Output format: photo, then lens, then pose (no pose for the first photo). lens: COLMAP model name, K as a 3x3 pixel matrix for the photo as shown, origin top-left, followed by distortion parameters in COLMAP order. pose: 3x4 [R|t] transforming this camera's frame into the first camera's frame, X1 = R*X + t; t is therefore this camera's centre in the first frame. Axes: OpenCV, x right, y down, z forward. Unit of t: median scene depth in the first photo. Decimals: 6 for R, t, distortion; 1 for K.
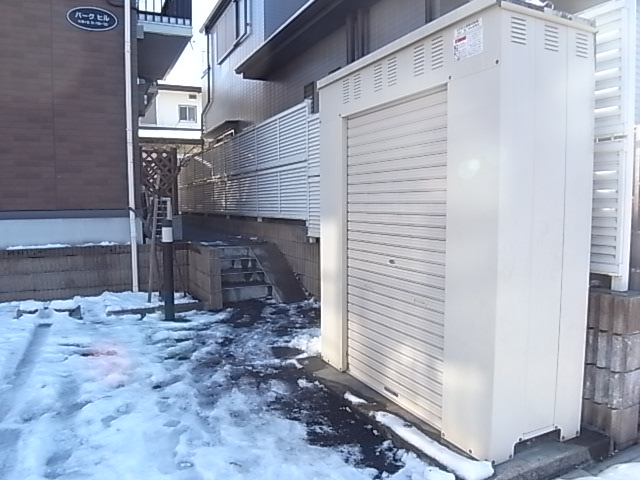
lens RADIAL K [[483.2, 0, 316.0], [0, 483.2, 244.5], [0, 0, 1]] dist [-0.066837, -0.002853]
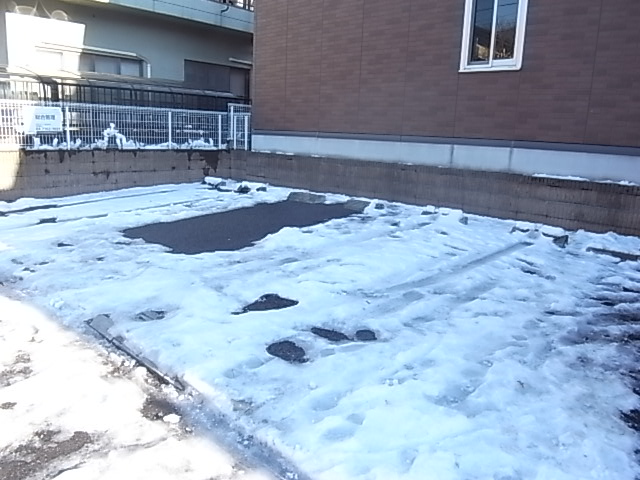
lens RADIAL K [[483.2, 0, 316.0], [0, 483.2, 244.5], [0, 0, 1]] dist [-0.066837, -0.002853]
pose [[0.378044, 0.230581, -0.896613, 0.209676], [-0.121609, 0.972463, 0.198813, 0.007022], [0.917766, 0.033876, 0.395675, 0.070865]]
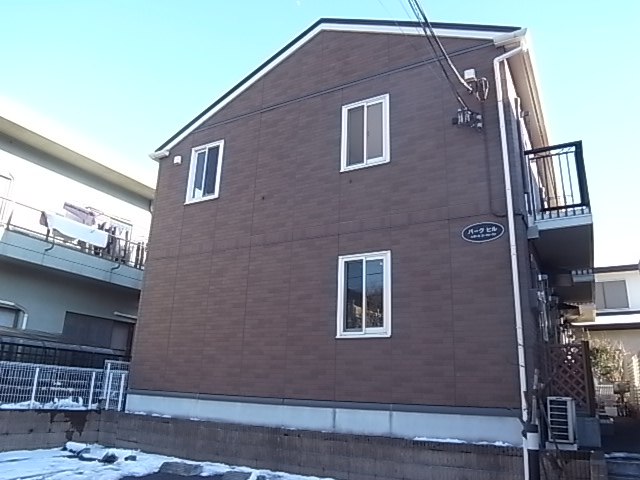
lens RADIAL K [[483.2, 0, 316.0], [0, 483.2, 244.5], [0, 0, 1]] dist [-0.066837, -0.002853]
pose [[0.575779, -0.207301, -0.790889, 0.214027], [-0.111064, 0.938526, -0.326854, -0.029065], [0.810027, 0.276034, 0.517360, 0.079815]]
